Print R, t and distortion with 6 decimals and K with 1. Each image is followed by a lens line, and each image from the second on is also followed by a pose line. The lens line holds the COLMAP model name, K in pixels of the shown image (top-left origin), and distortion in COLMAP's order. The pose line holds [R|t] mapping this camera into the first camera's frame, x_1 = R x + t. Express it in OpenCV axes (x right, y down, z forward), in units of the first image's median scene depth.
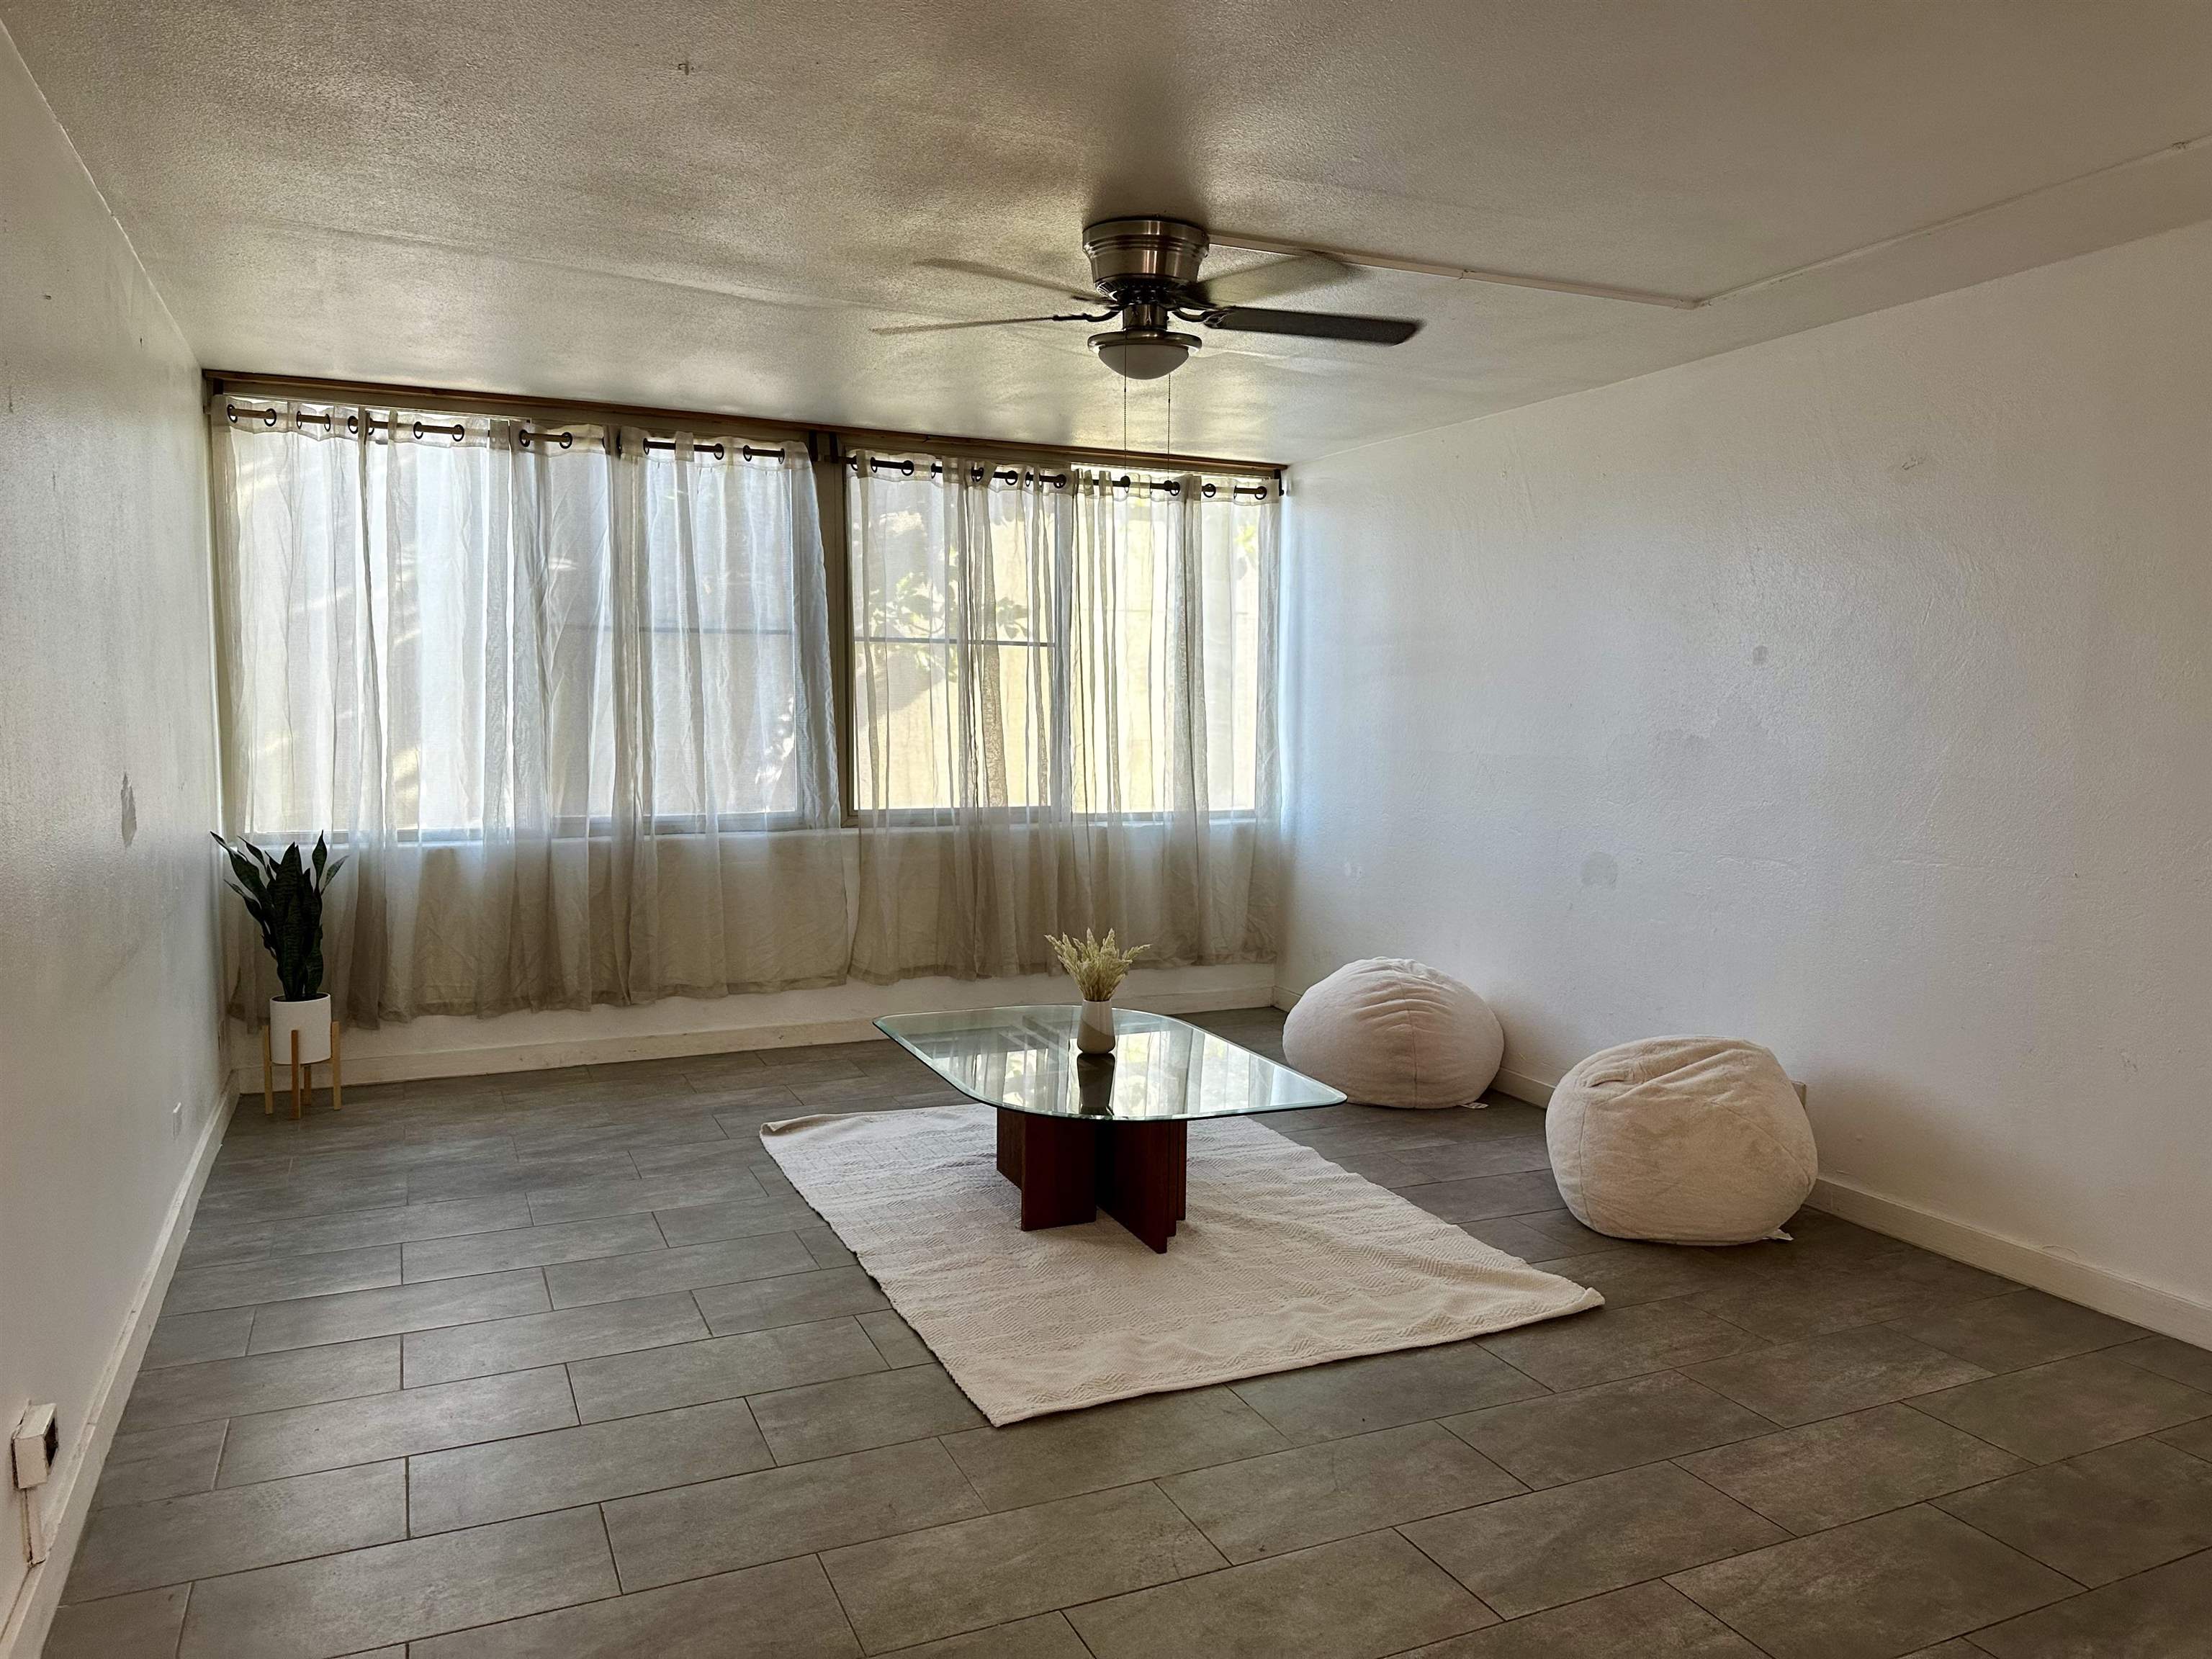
lens RADIAL K [[1560.8, 0, 1105.1], [0, 1560.8, 826.6], [0, 0, 1]] dist [-0.006235, -0.004713]
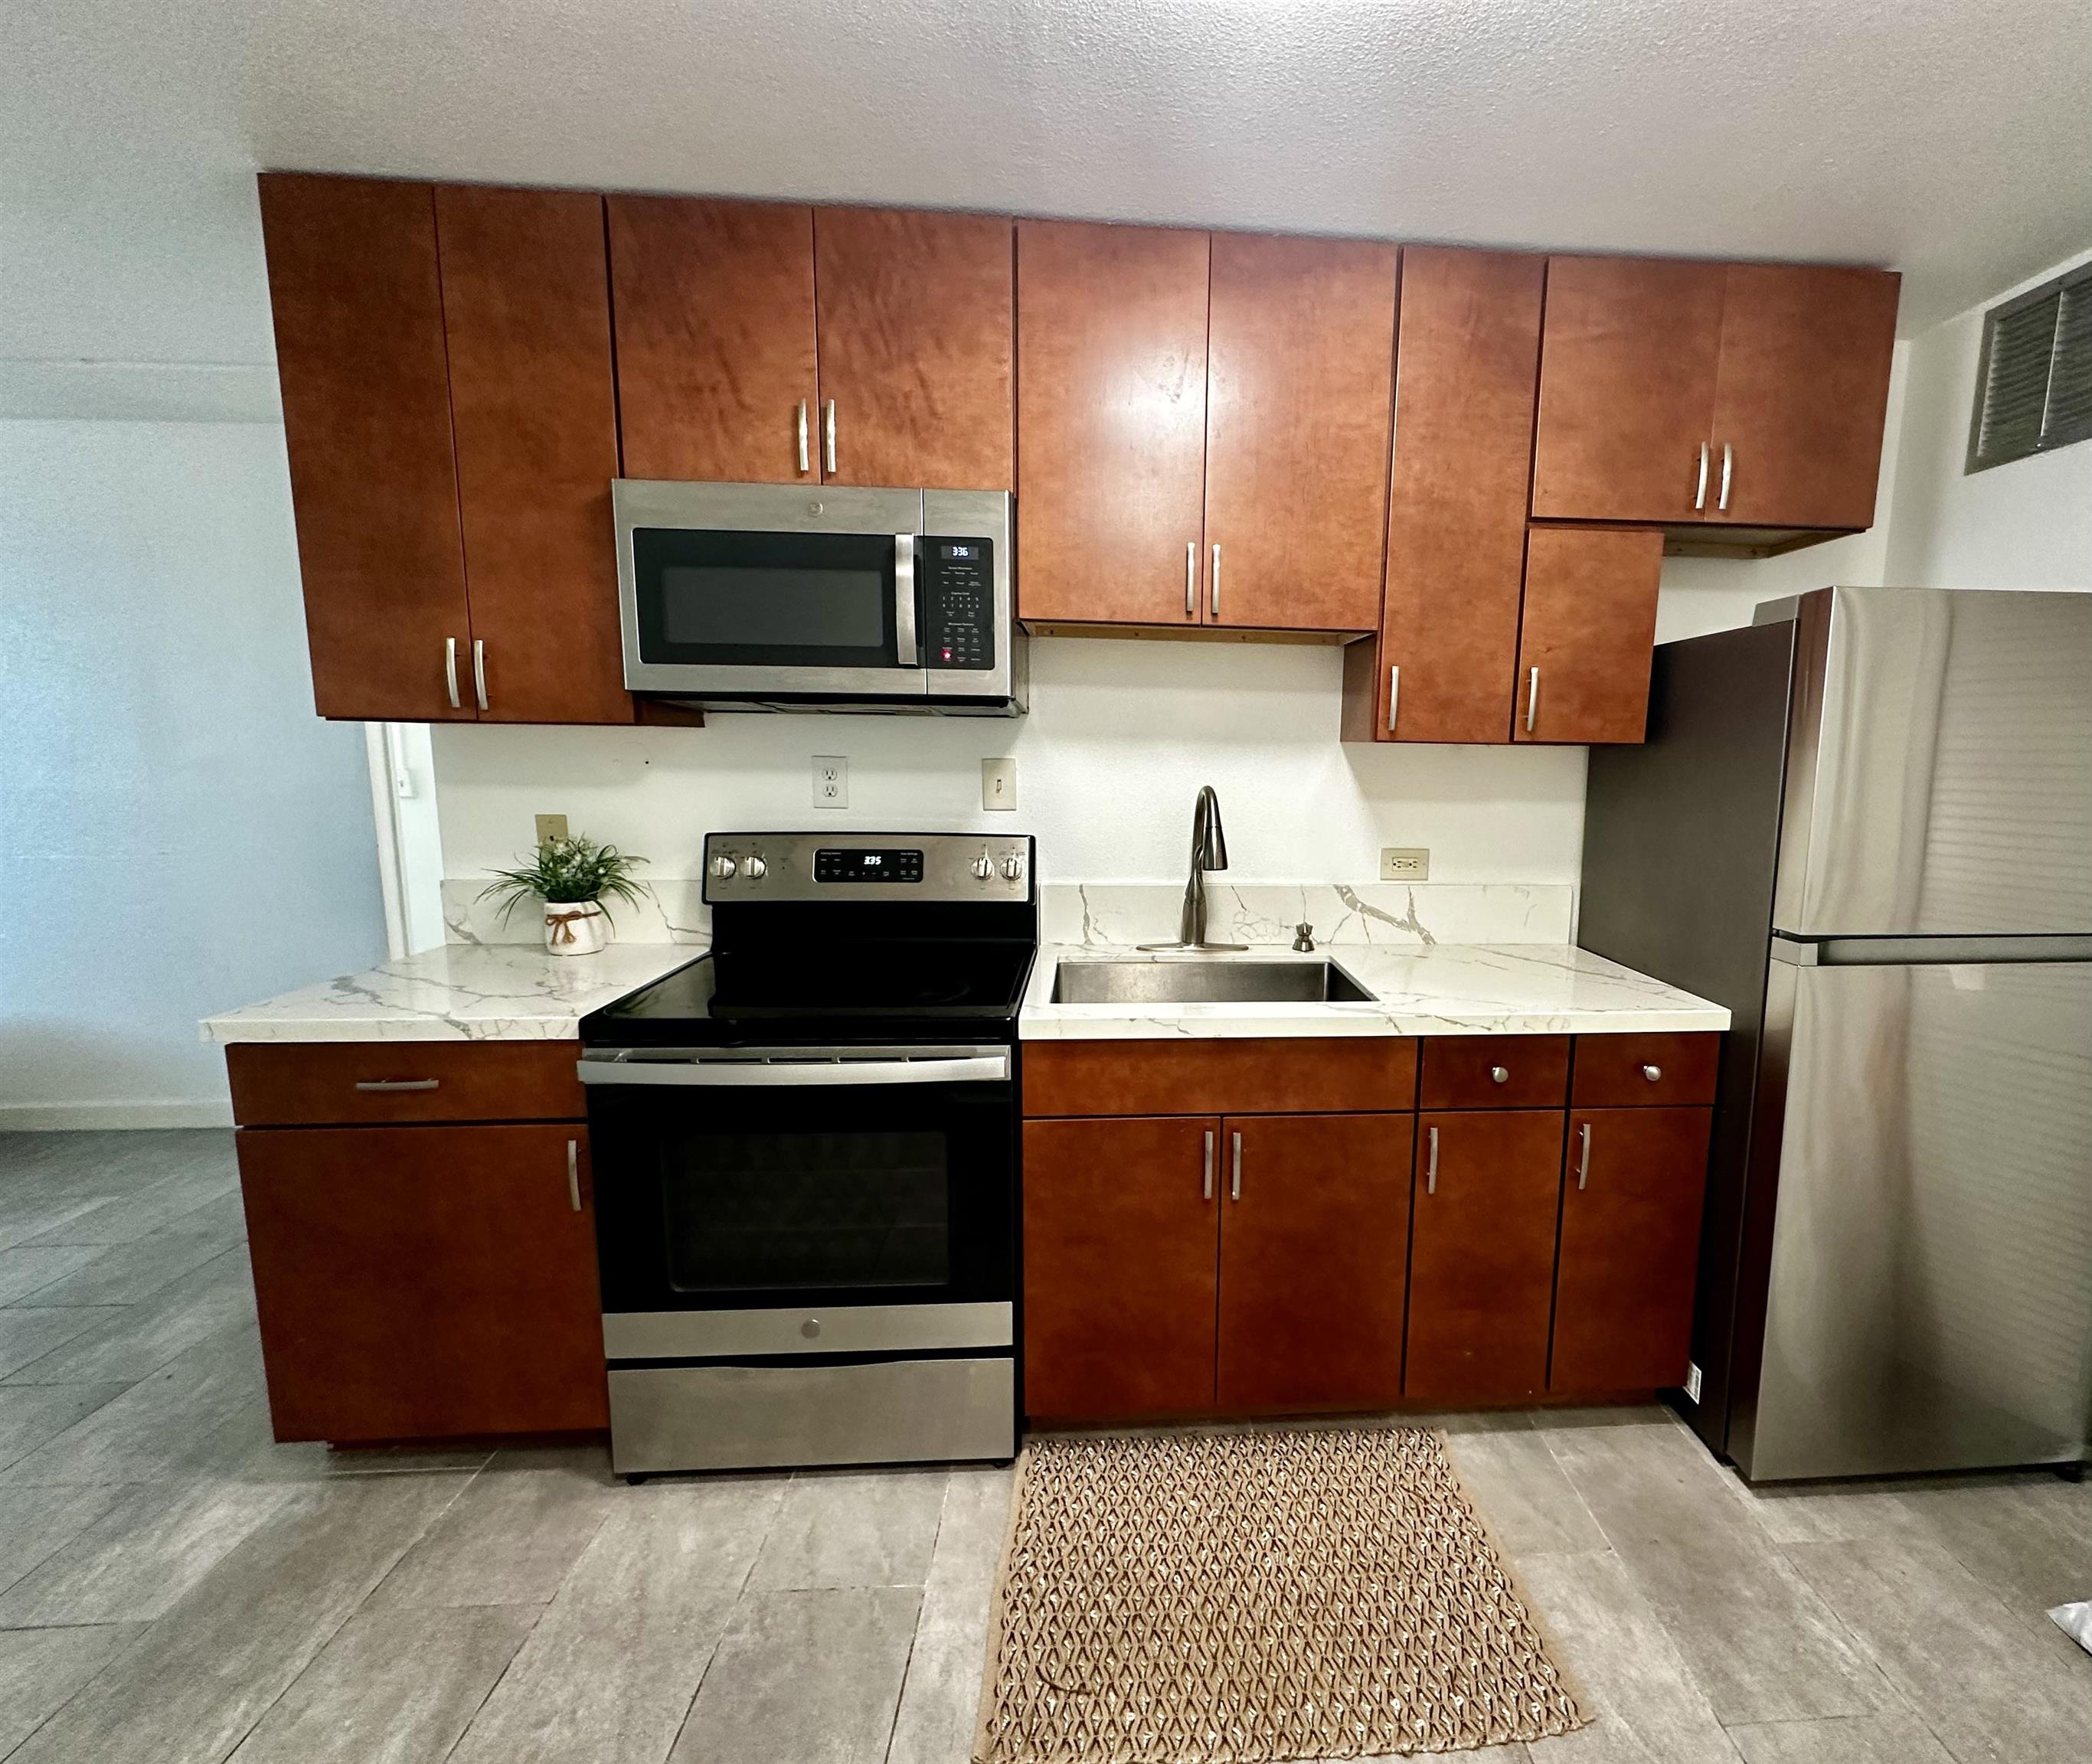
lens RADIAL K [[945.0, 0, 1121.3], [0, 945.0, 875.5], [0, 0, 1]] dist [-0.000123, 0.000191]
pose [[0.336713, -0.131660, 0.932357, 0.064170], [0.067973, 0.990992, 0.115392, 0.007684], [-0.939151, 0.024521, 0.342629, -0.137451]]
